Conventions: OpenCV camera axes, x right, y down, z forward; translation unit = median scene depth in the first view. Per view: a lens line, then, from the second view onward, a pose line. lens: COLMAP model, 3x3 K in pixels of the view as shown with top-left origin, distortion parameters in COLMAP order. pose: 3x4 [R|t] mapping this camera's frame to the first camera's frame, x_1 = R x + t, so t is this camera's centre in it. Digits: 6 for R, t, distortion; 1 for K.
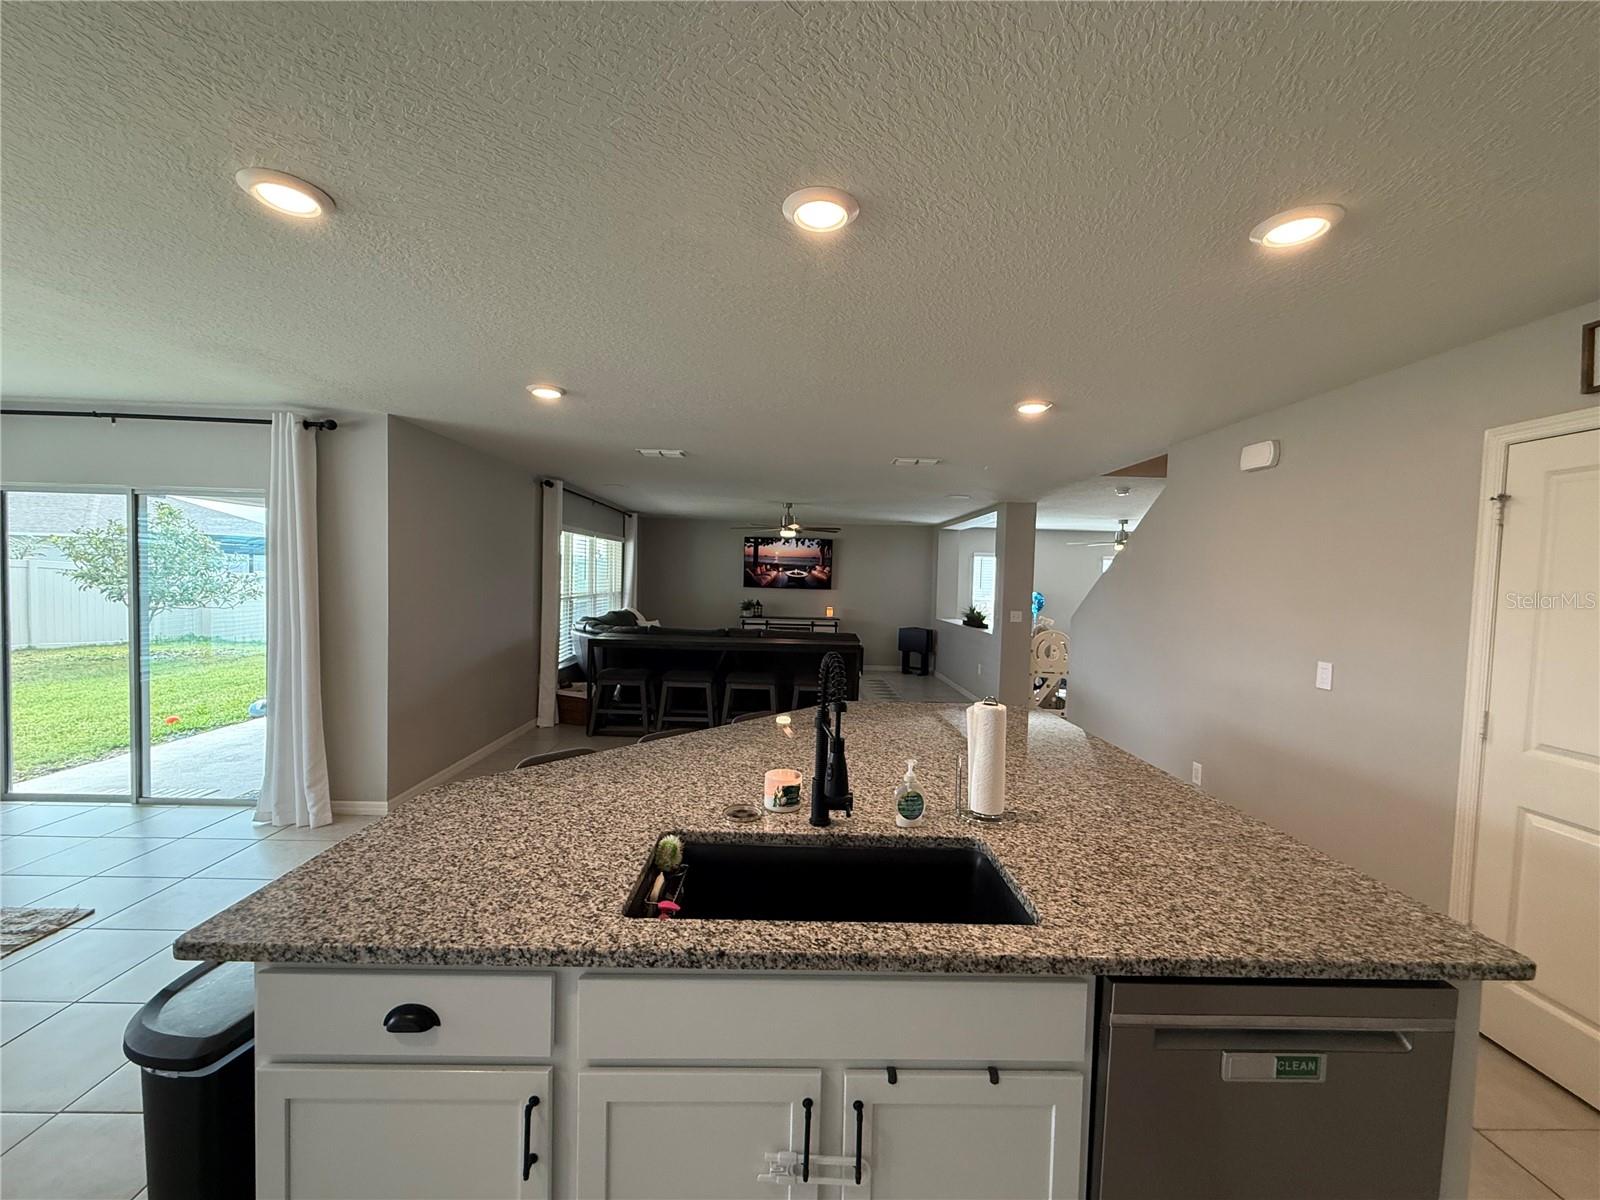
lens RADIAL K [[637.0, 0, 794.7], [0, 637.0, 603.6], [0, 0, 1]] dist [0.001475, 0.000456]
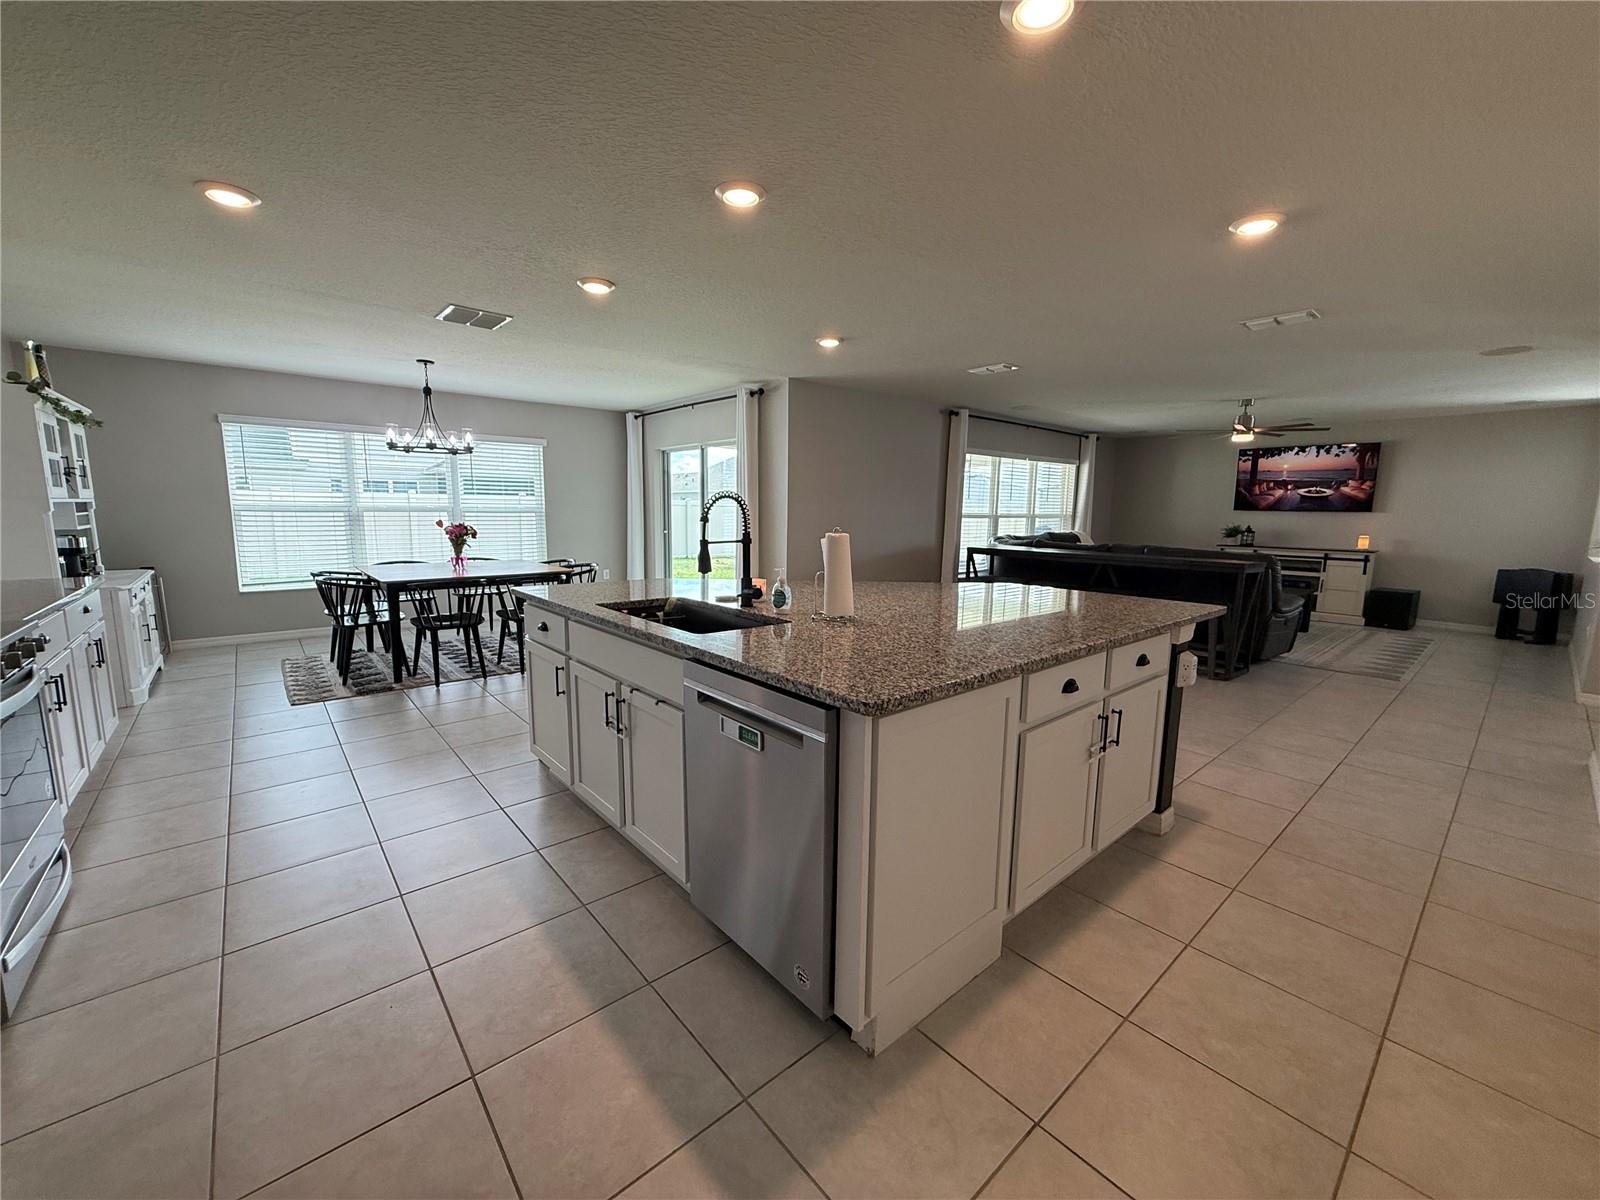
lens RADIAL K [[641.4, 0, 800.0], [0, 641.4, 600.0], [0, 0, 1]] dist [0.000975, 0.000065]
pose [[0.641288, 0.092480, -0.761707, 0.210834], [-0.029350, 0.994940, 0.096087, 0.027583], [0.766739, -0.039263, 0.640757, 0.014647]]
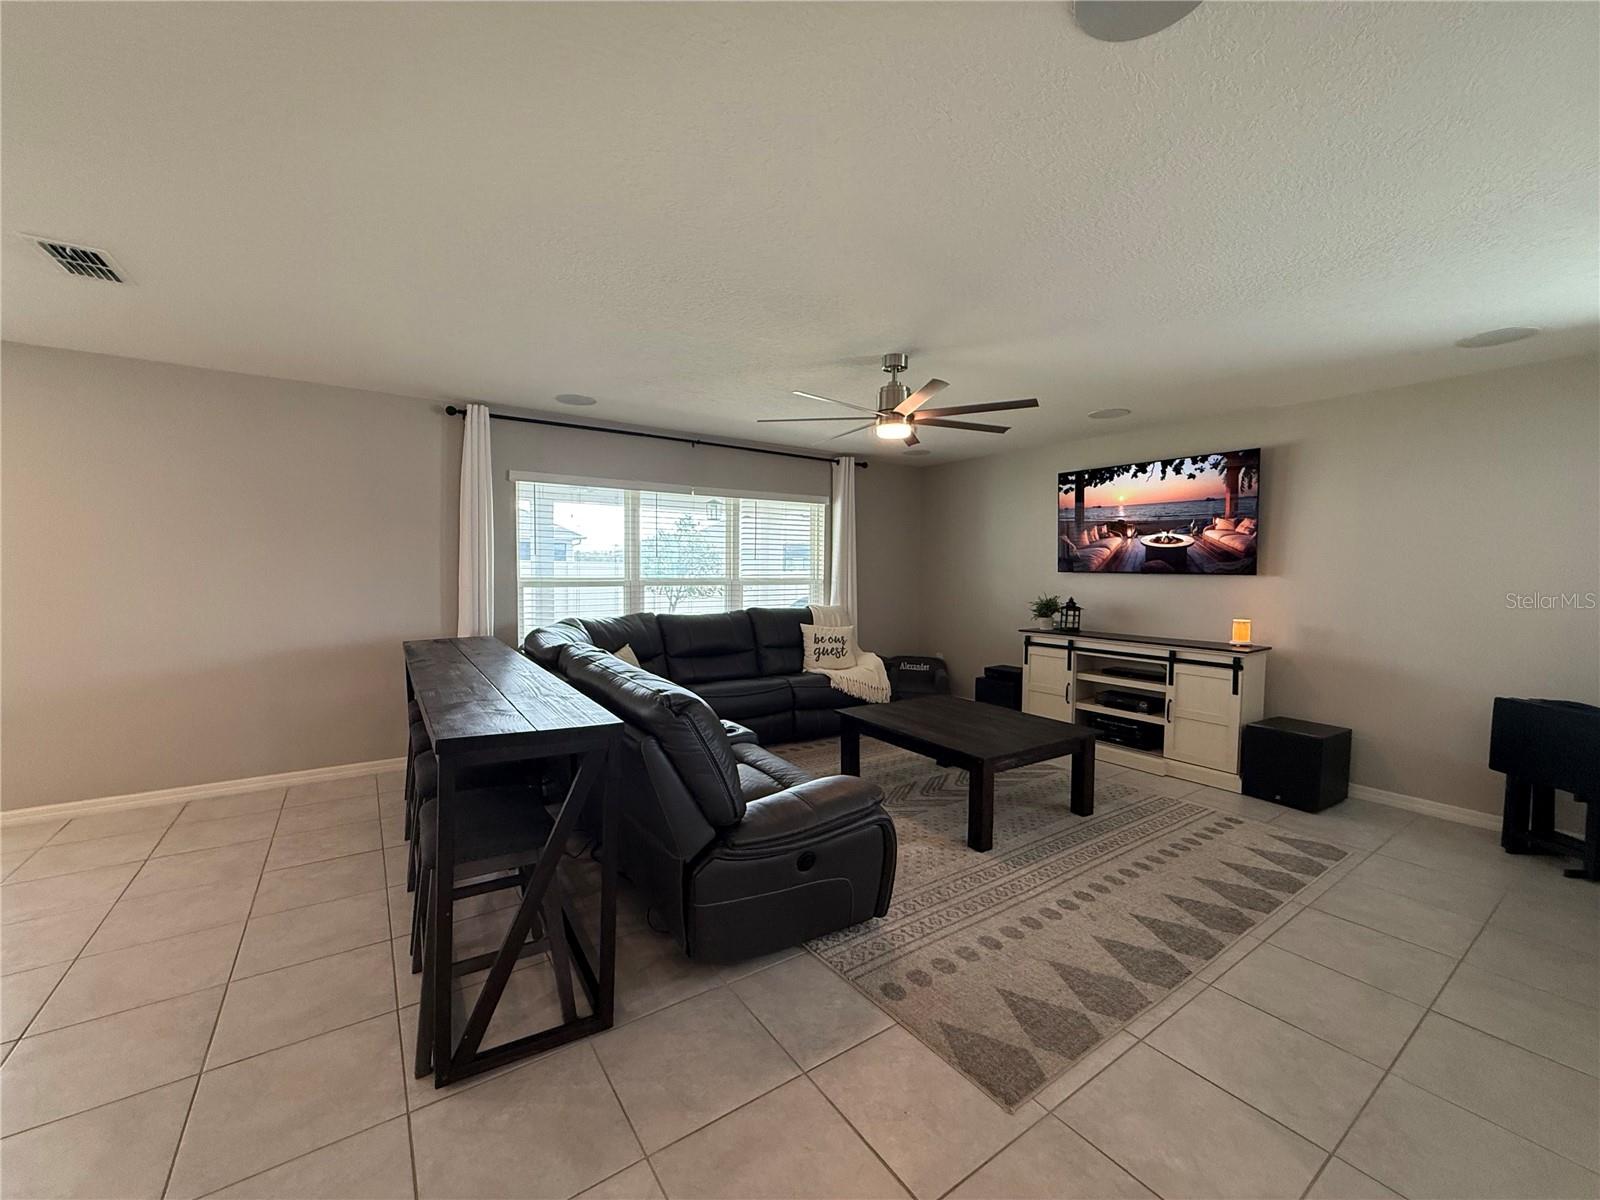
lens RADIAL K [[641.4, 0, 800.0], [0, 641.4, 600.0], [0, 0, 1]] dist [0.000975, 0.000065]
pose [[0.552679, 0.020905, -0.833132, 0.237386], [-0.031626, 0.999491, 0.004100, 0.000762], [0.832794, 0.024082, 0.553059, 0.549741]]
